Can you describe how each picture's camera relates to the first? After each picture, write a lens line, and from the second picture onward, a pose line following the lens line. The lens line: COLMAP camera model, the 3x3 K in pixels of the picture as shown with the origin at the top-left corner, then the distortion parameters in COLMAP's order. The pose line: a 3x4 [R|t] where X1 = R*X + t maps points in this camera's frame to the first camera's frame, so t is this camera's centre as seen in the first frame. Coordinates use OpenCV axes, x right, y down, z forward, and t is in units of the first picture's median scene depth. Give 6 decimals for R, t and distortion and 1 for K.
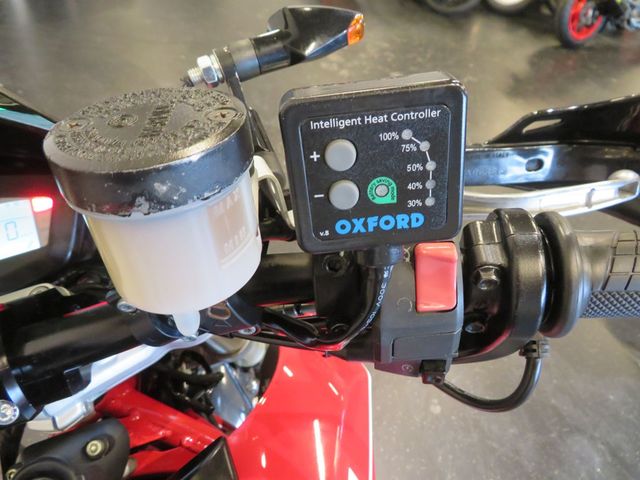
lens RADIAL K [[453.3, 0, 320.5], [0, 453.3, 242.8], [0, 0, 1]] dist [-0.005126, -0.003354]
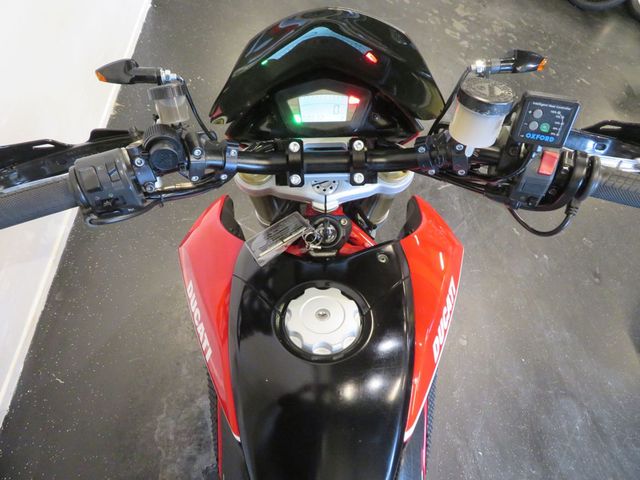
lens RADIAL K [[453.3, 0, 320.5], [0, 453.3, 242.8], [0, 0, 1]] dist [-0.005126, -0.003354]
pose [[0.952519, 0.291460, -0.088079, -0.579331], [-0.280676, 0.952641, 0.117028, 0.496068], [0.118017, -0.086749, 0.989215, -1.660089]]
